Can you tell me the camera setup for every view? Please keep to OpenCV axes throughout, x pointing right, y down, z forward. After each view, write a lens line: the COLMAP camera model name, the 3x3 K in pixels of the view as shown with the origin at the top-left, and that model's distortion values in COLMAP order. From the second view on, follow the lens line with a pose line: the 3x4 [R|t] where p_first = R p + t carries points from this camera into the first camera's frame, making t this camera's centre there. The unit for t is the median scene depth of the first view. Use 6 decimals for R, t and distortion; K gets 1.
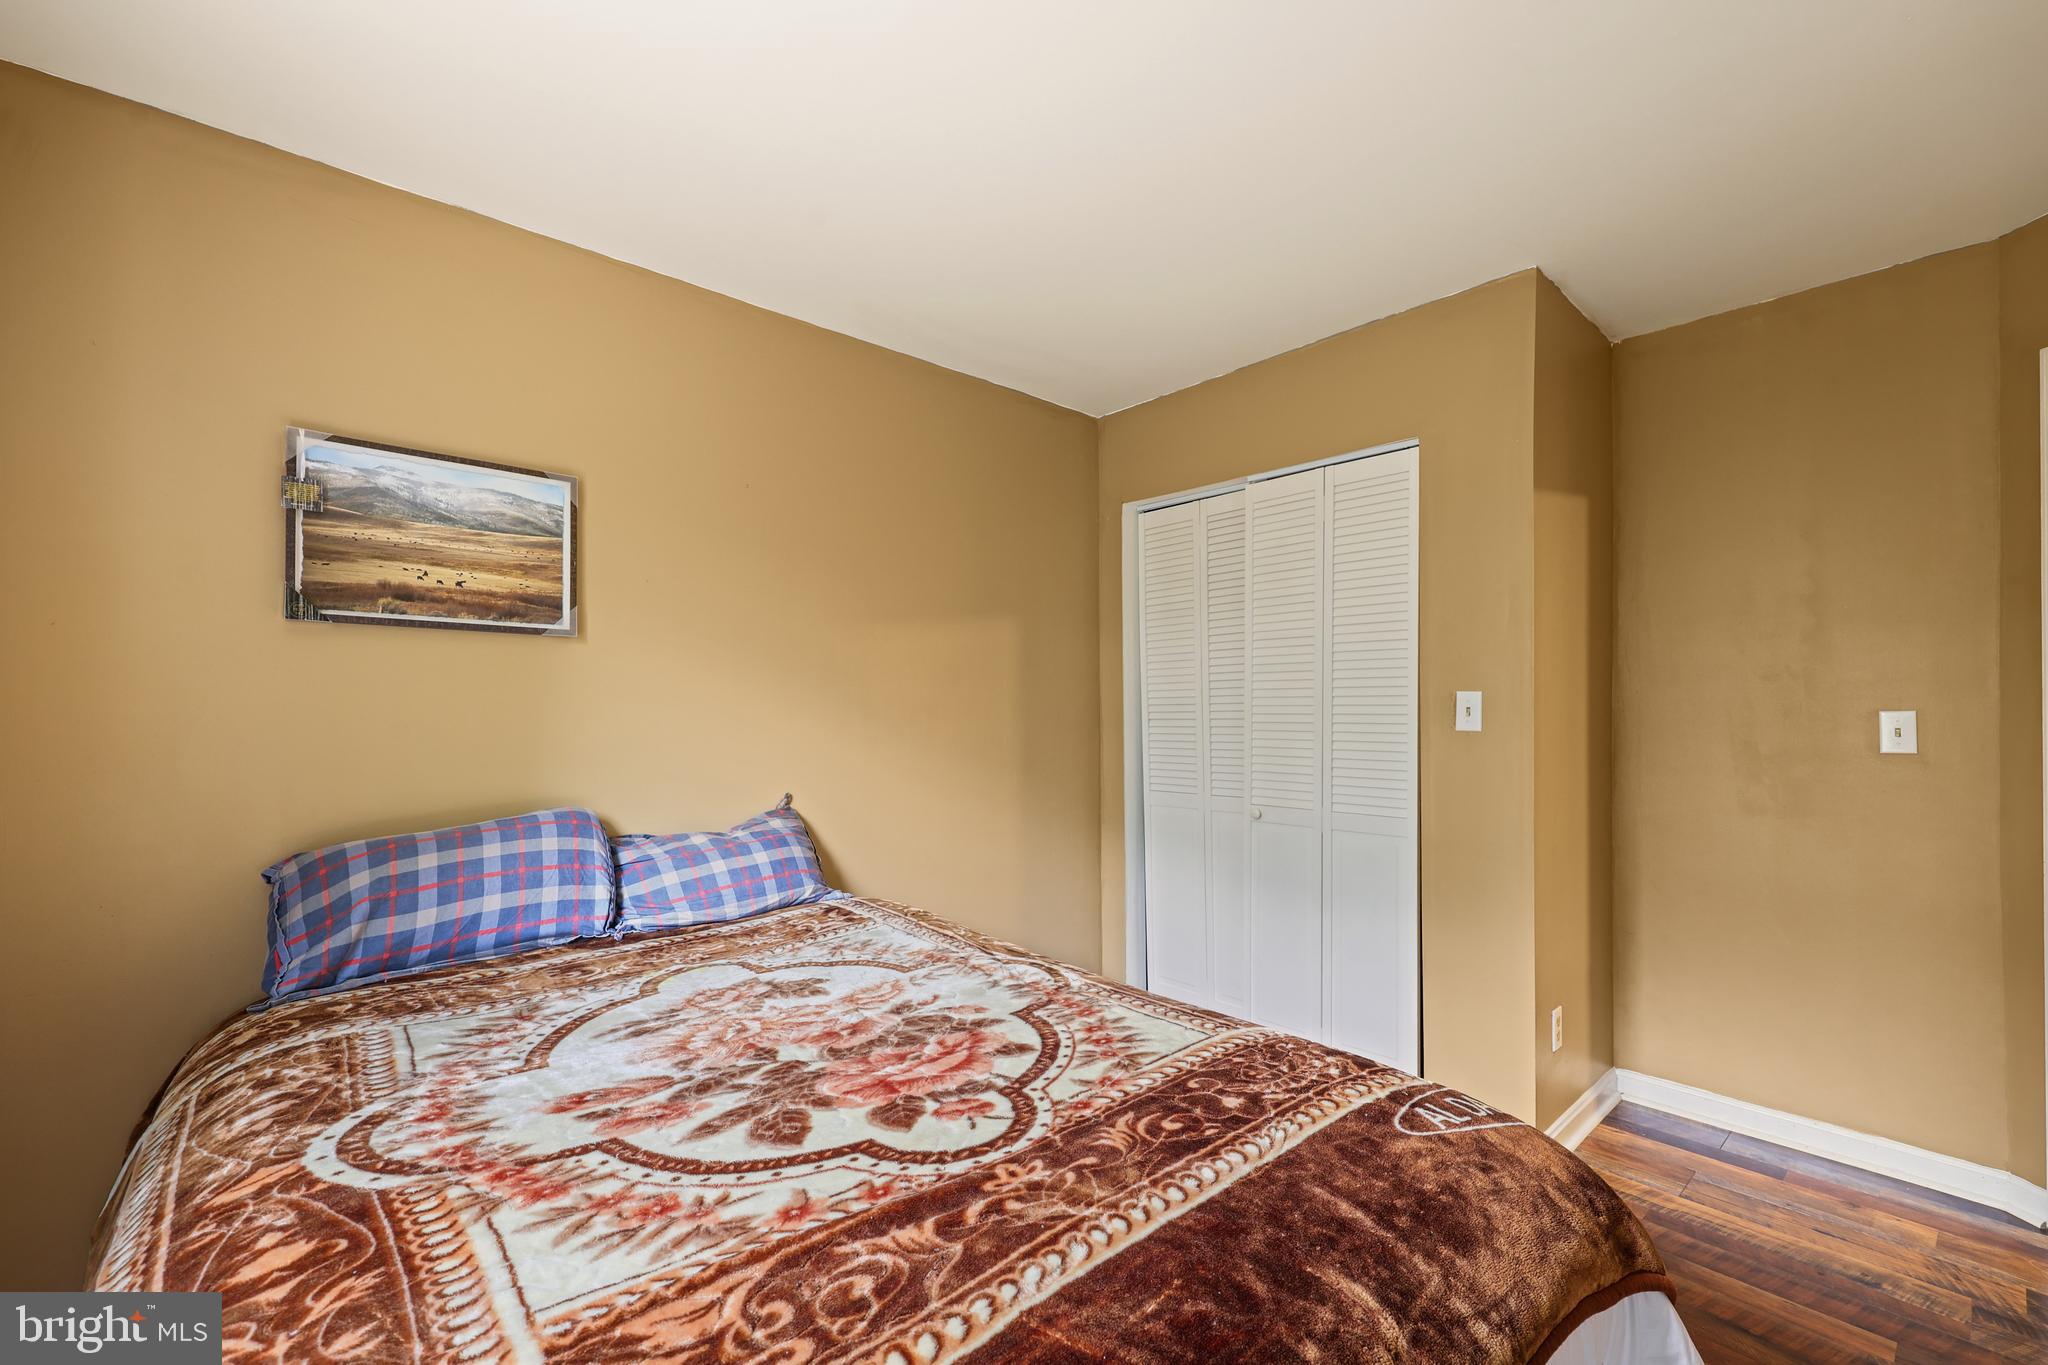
lens RADIAL K [[868.8, 0, 1030.9], [0, 868.8, 711.9], [0, 0, 1]] dist [-0.000564, 0.000038]
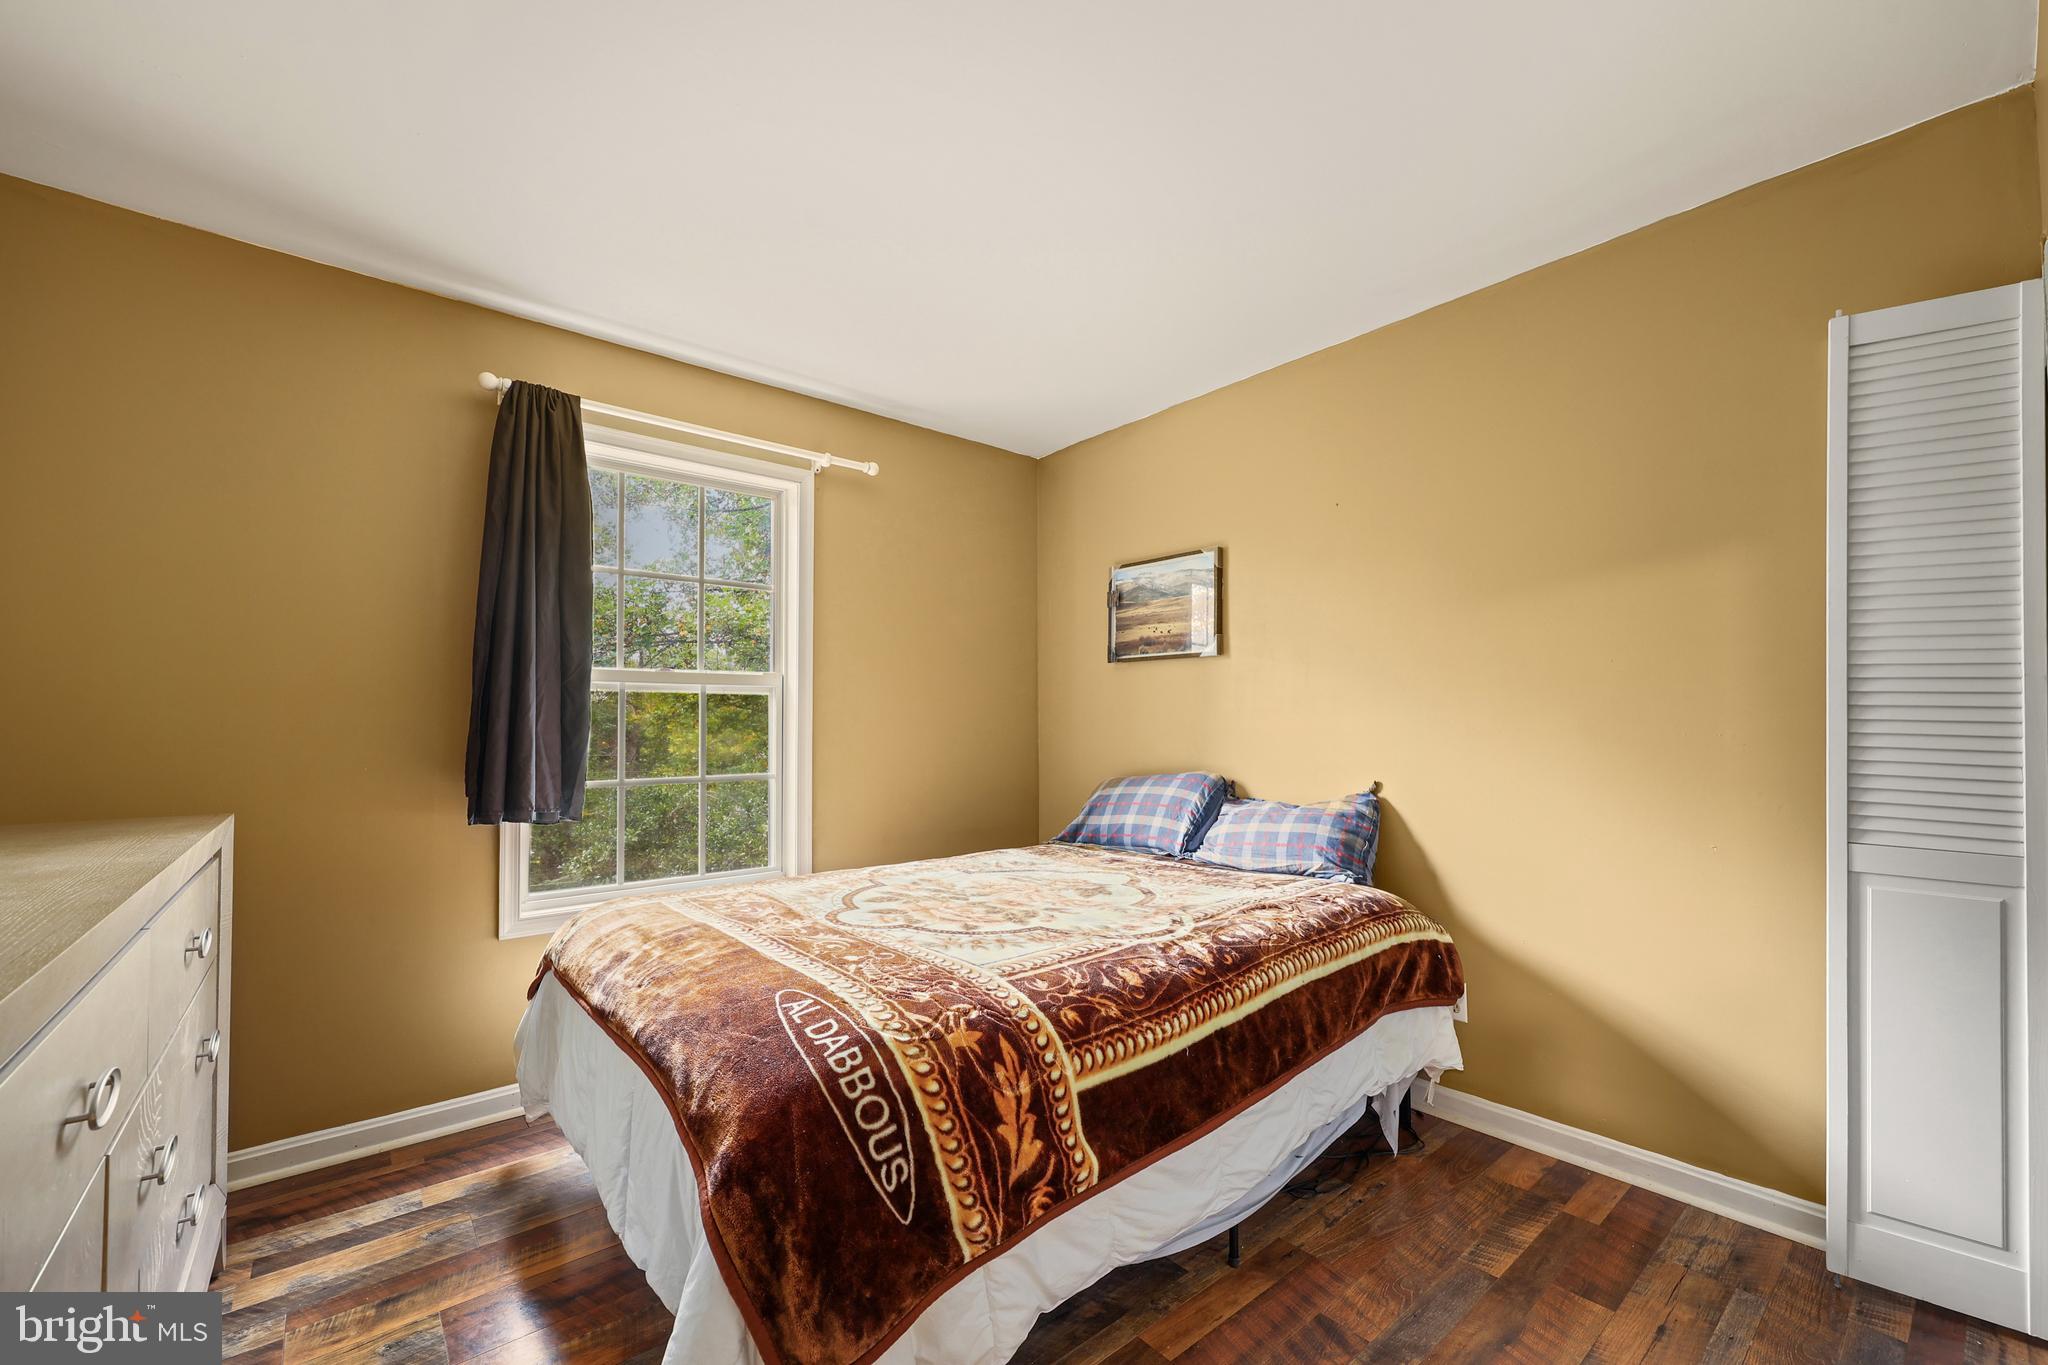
lens RADIAL K [[835.6, 0, 1014.6], [0, 835.6, 711.7], [0, 0, 1]] dist [-0.000289, -0.000120]
pose [[-0.045716, -0.018736, -0.998779, 1.017540], [0.004449, 0.999810, -0.018959, 0.037463], [0.998945, -0.005310, -0.045624, 0.832666]]
